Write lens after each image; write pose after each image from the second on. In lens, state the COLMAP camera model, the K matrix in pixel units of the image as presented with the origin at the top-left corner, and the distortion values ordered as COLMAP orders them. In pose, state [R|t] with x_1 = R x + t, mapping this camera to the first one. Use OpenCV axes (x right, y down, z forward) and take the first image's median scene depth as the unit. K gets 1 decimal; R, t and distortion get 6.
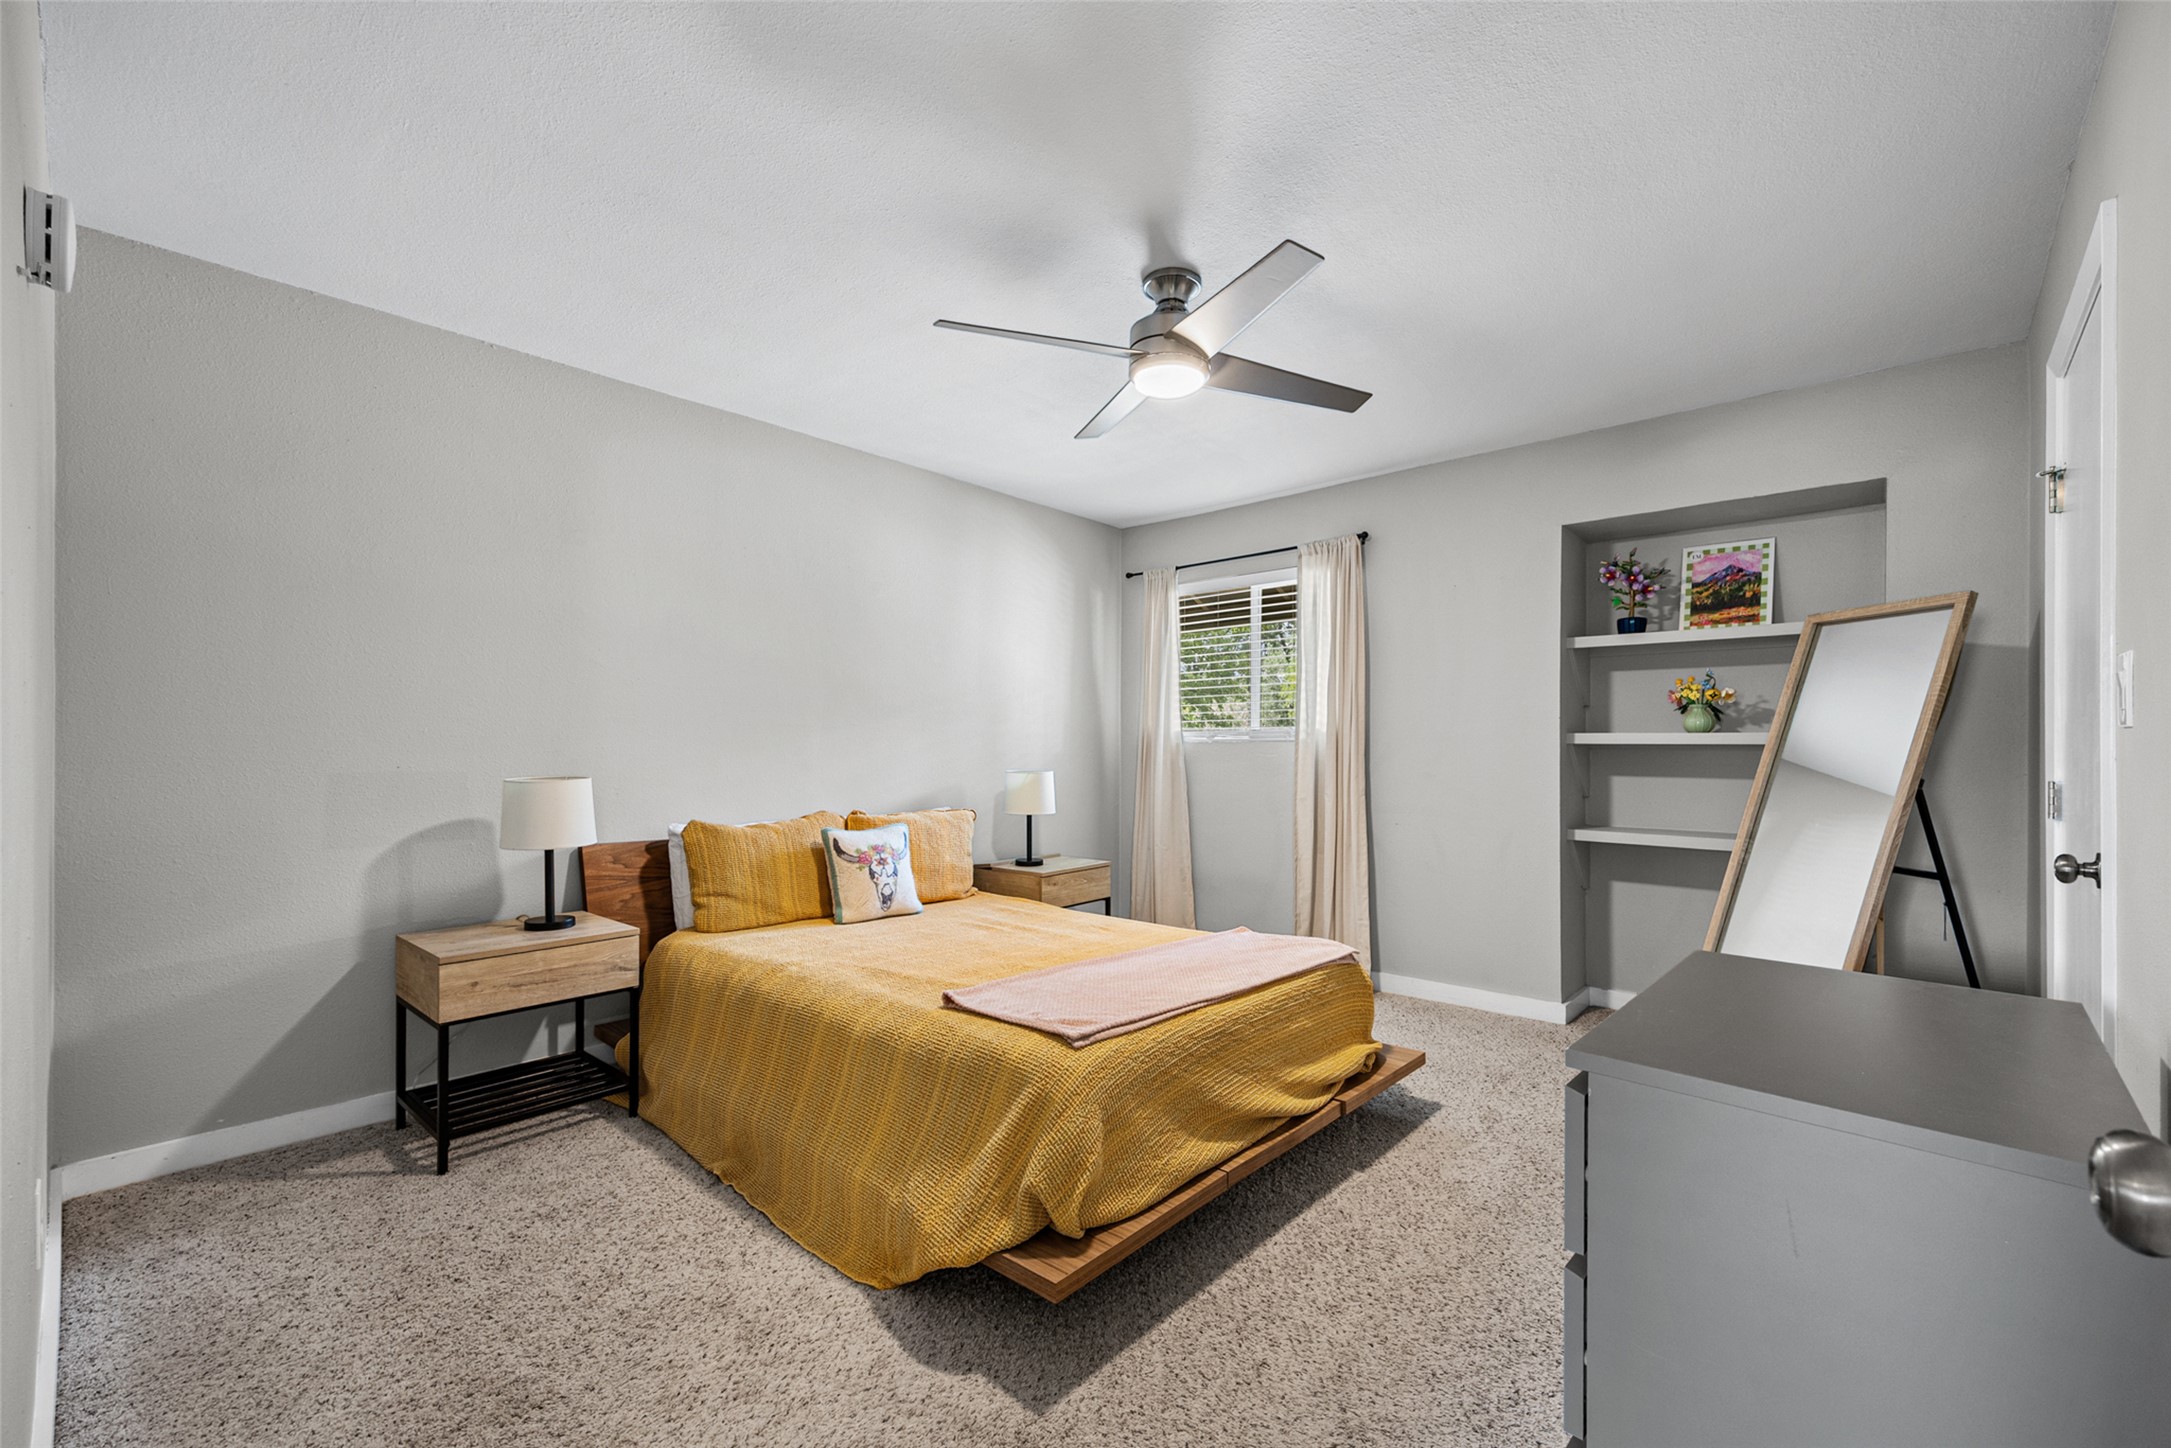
lens RADIAL K [[907.7, 0, 1088.0], [0, 907.7, 743.4], [0, 0, 1]] dist [0.002879, 0.000065]
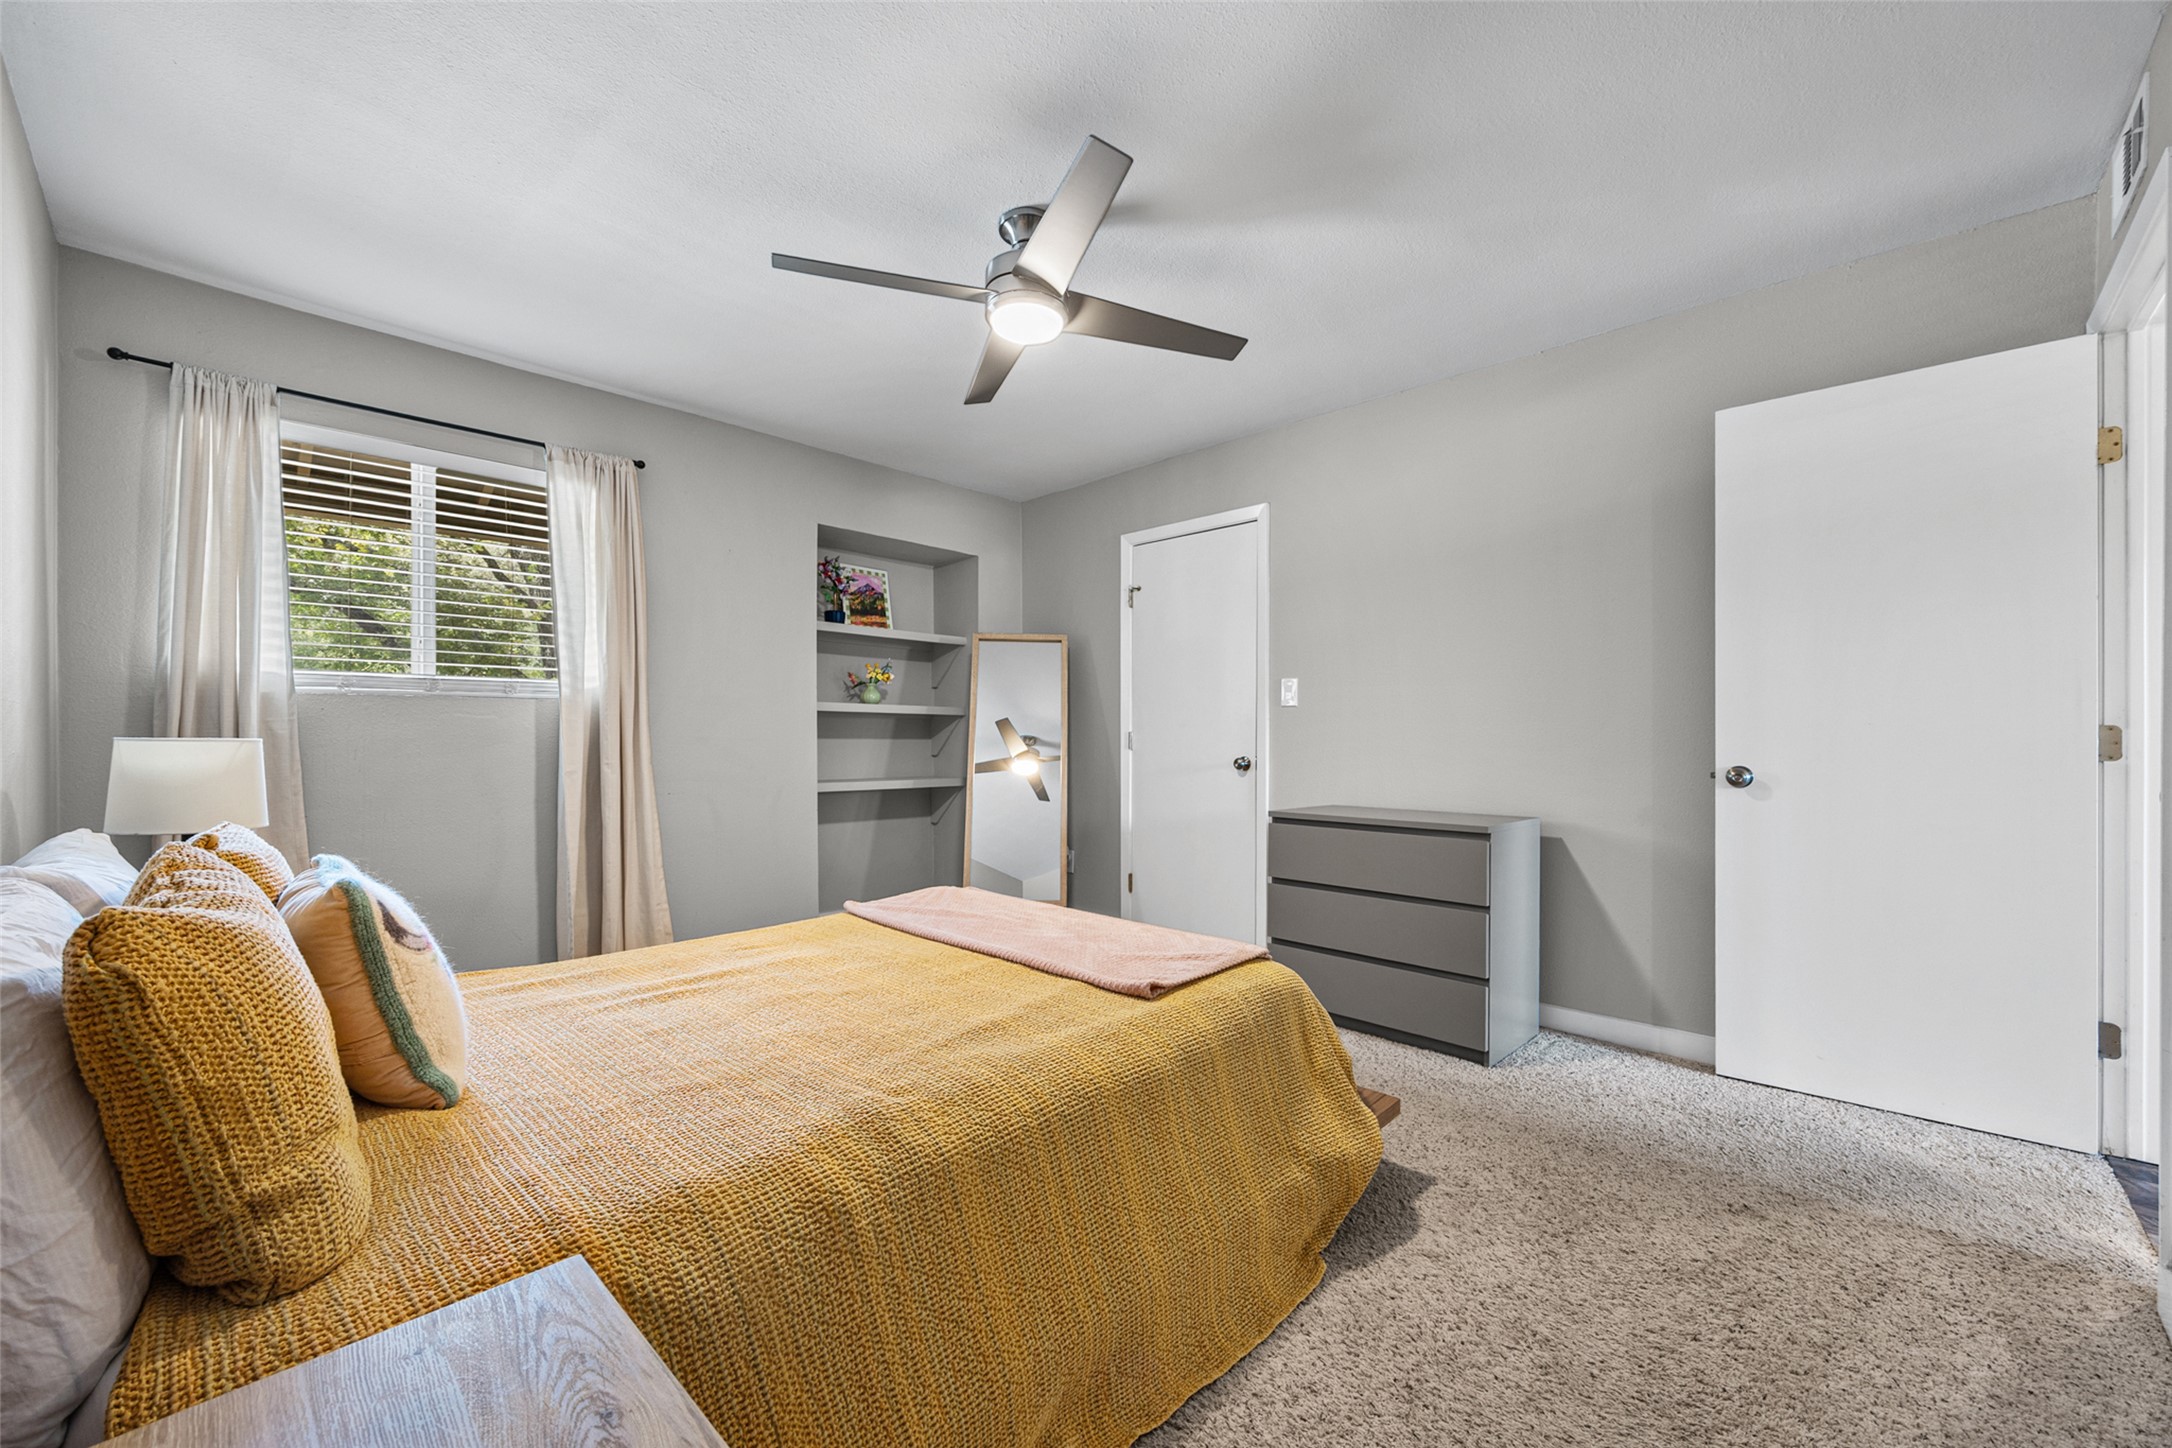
lens RADIAL K [[842.1, 0, 1087.5], [0, 842.1, 731.9], [0, 0, 1]] dist [-0.009148, -0.000043]
pose [[0.029525, 0.003512, 0.999558, -0.568303], [-0.010692, 0.999938, -0.003198, 0.029720], [-0.999507, -0.010593, 0.029561, 0.634058]]
